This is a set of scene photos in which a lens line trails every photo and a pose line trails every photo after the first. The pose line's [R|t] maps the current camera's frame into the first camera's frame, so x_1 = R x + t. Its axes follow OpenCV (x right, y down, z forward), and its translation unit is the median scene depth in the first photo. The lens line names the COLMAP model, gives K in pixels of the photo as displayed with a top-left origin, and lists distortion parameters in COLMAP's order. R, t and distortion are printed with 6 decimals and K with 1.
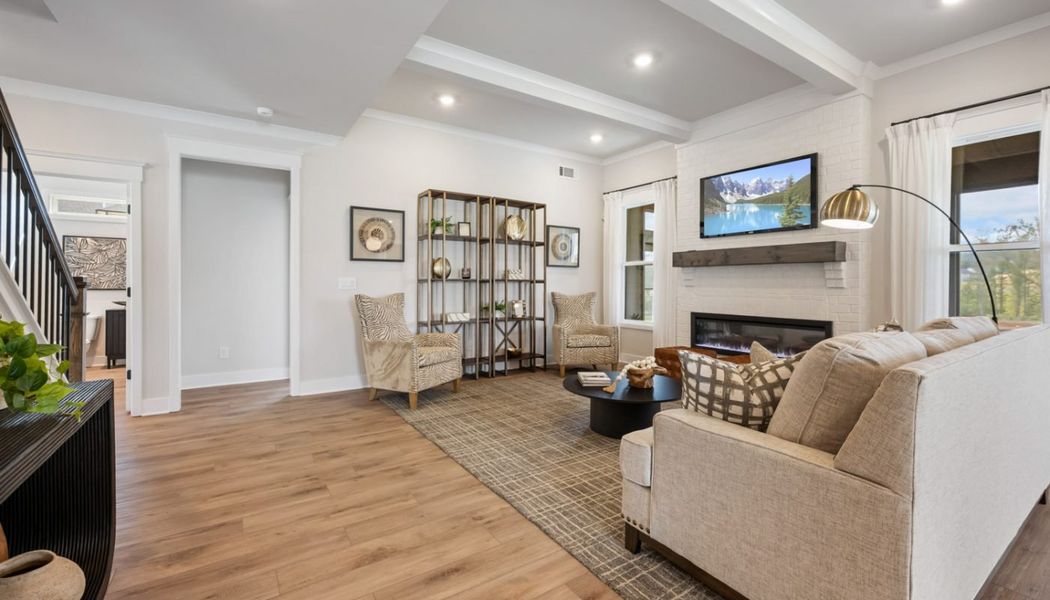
lens RADIAL K [[435.6, 0, 529.5], [0, 435.6, 296.3], [0, 0, 1]] dist [-0.000043, 0.000157]
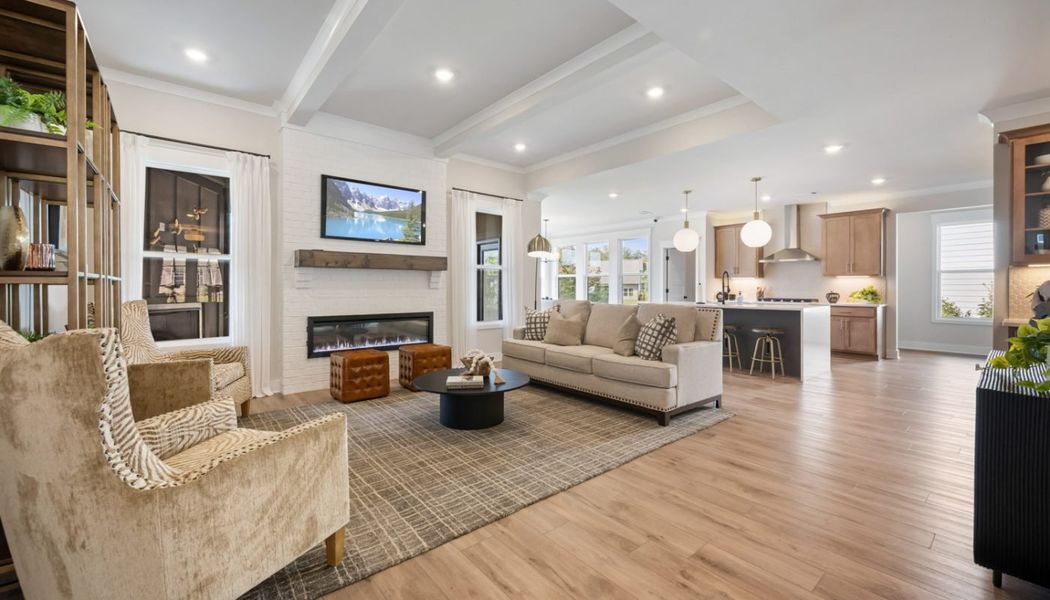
lens RADIAL K [[417.5, 0, 527.2], [0, 417.5, 295.8], [0, 0, 1]] dist [-0.000241, -0.000070]
pose [[-0.104362, -0.025077, 0.994223, -0.798340], [0.026286, 0.999263, 0.027964, -0.029218], [-0.994192, 0.029053, -0.103626, 0.938607]]
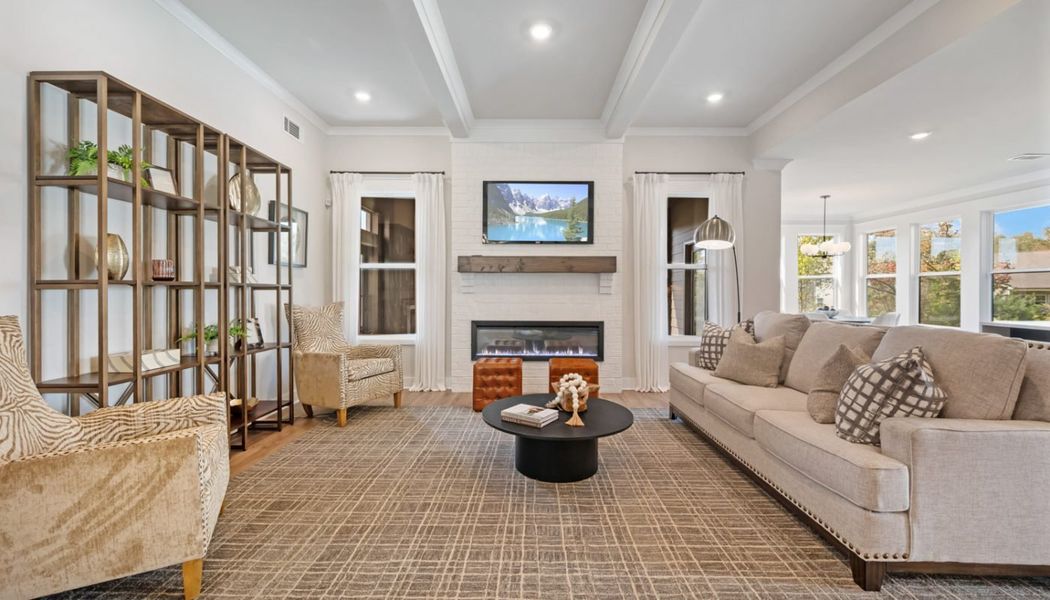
lens RADIAL K [[420.8, 0, 525.0], [0, 420.8, 300.0], [0, 0, 1]] dist [0.000212, 0.000185]
pose [[0.566382, -0.019264, 0.823917, -0.460756], [0.022371, 0.999718, 0.007996, -0.019293], [-0.823839, 0.013903, 0.566653, 0.573813]]
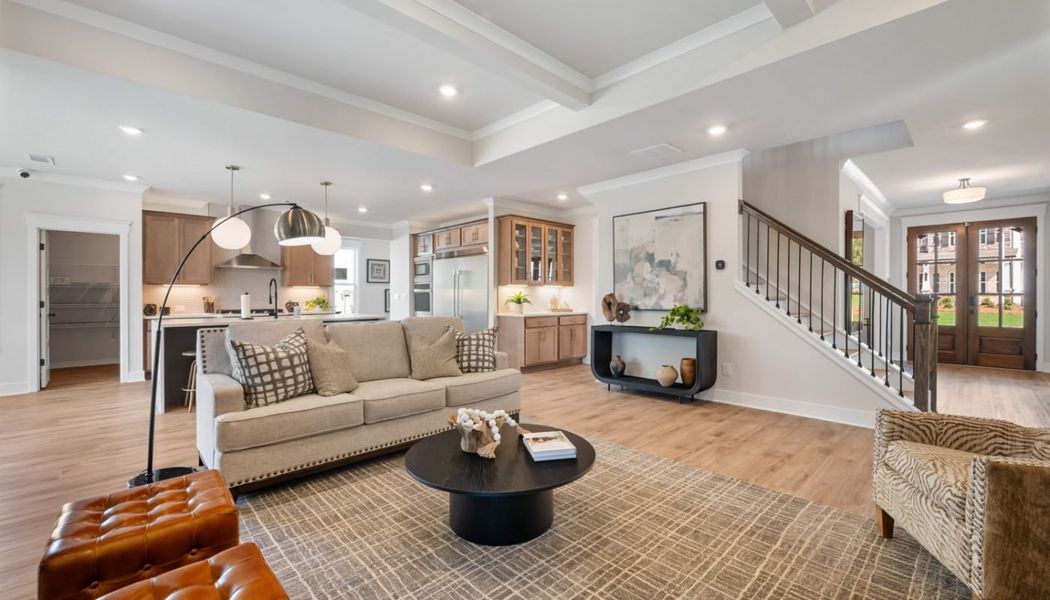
lens RADIAL K [[435.6, 0, 529.5], [0, 435.6, 296.3], [0, 0, 1]] dist [-0.000043, 0.000157]
pose [[-0.983549, -0.002362, -0.180625, 0.290068], [-0.008252, 0.999458, 0.031866, -0.054192], [0.180452, 0.032832, -0.983036, 1.609171]]
